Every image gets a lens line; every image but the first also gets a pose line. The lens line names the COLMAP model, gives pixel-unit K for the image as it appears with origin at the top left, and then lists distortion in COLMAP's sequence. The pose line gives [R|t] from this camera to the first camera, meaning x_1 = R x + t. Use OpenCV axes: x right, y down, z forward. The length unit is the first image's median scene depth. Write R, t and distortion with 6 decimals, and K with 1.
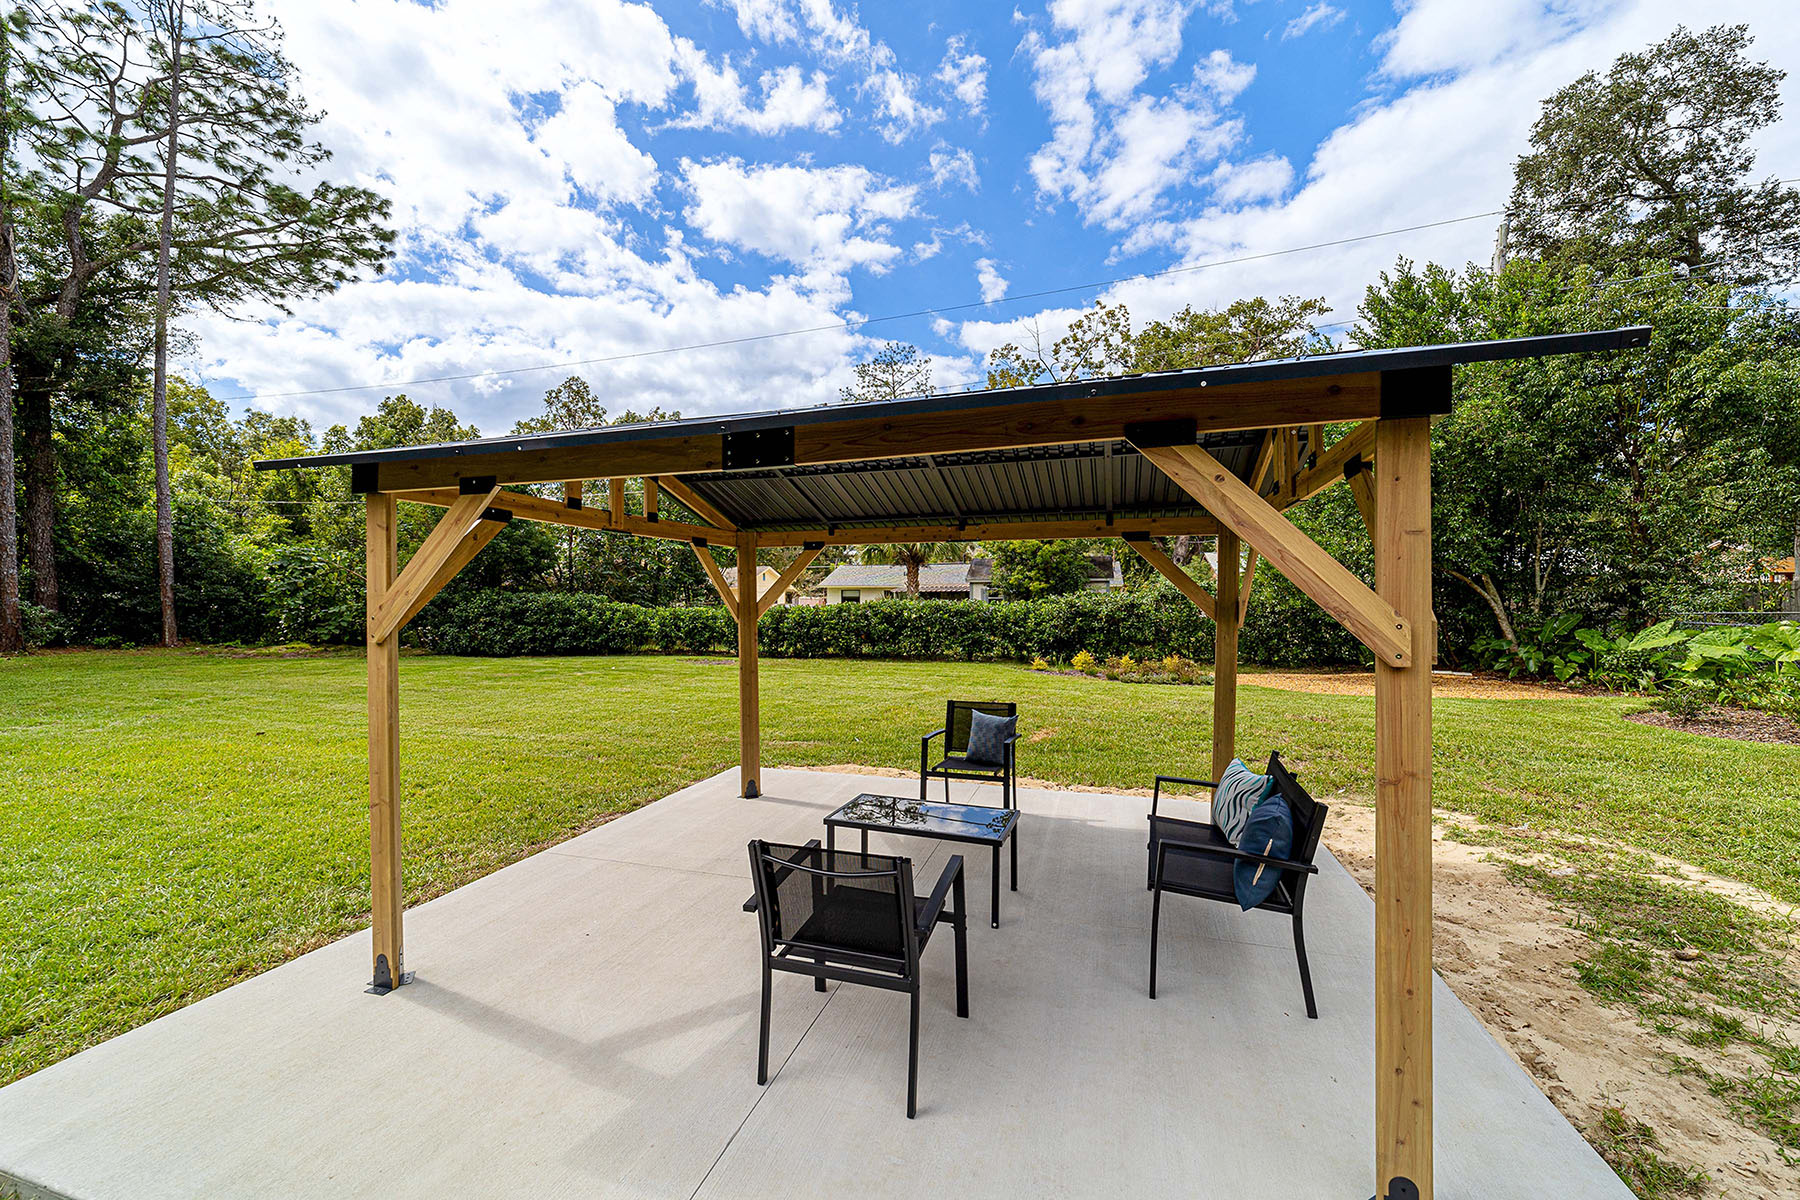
lens RADIAL K [[641.2, 0, 866.3], [0, 641.2, 599.4], [0, 0, 1]] dist [-0.020168, 0.004763]
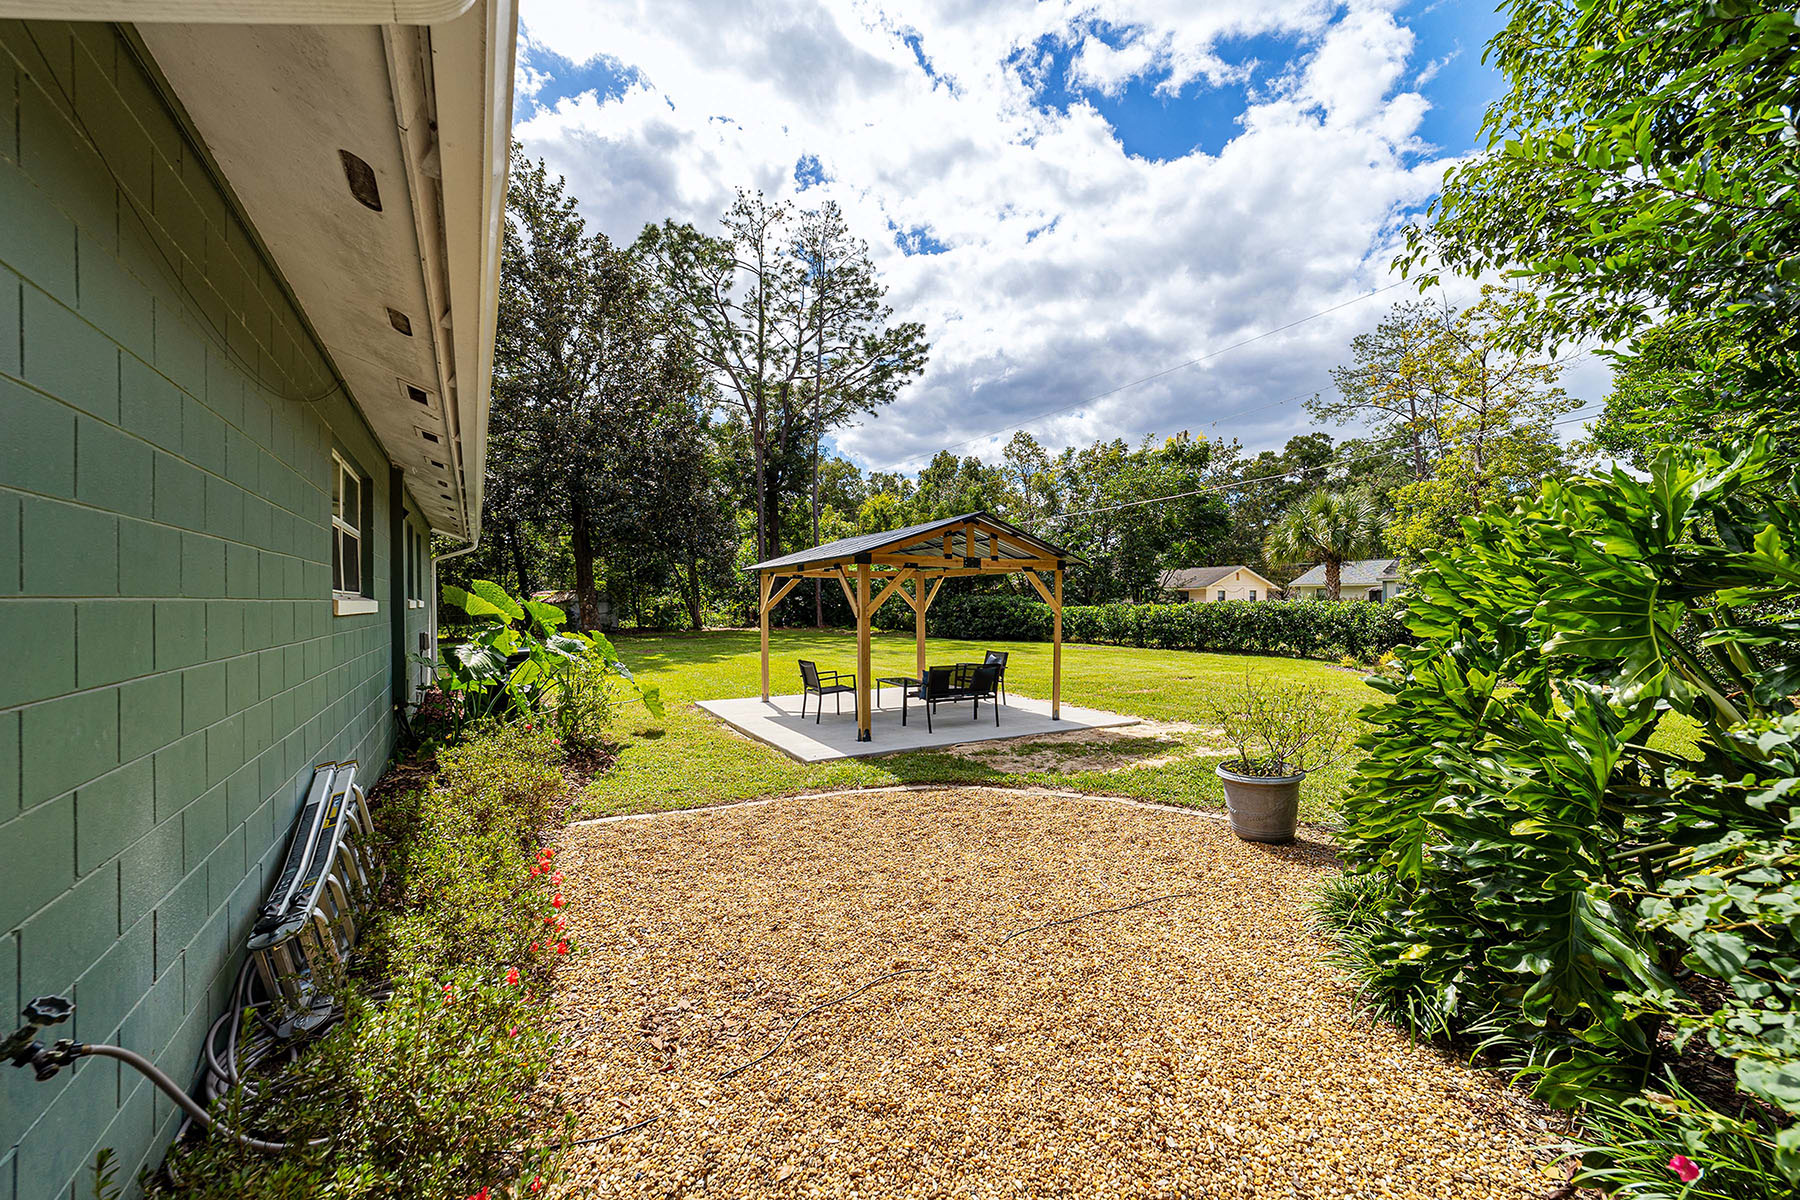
lens RADIAL K [[684.6, 0, 898.2], [0, 684.6, 596.5], [0, 0, 1]] dist [-0.012822, 0.006466]
pose [[0.718203, -0.006168, -0.695806, 0.312237], [0.002791, 0.999978, -0.005983, 0.000036], [0.695828, 0.002355, 0.718205, -0.177804]]
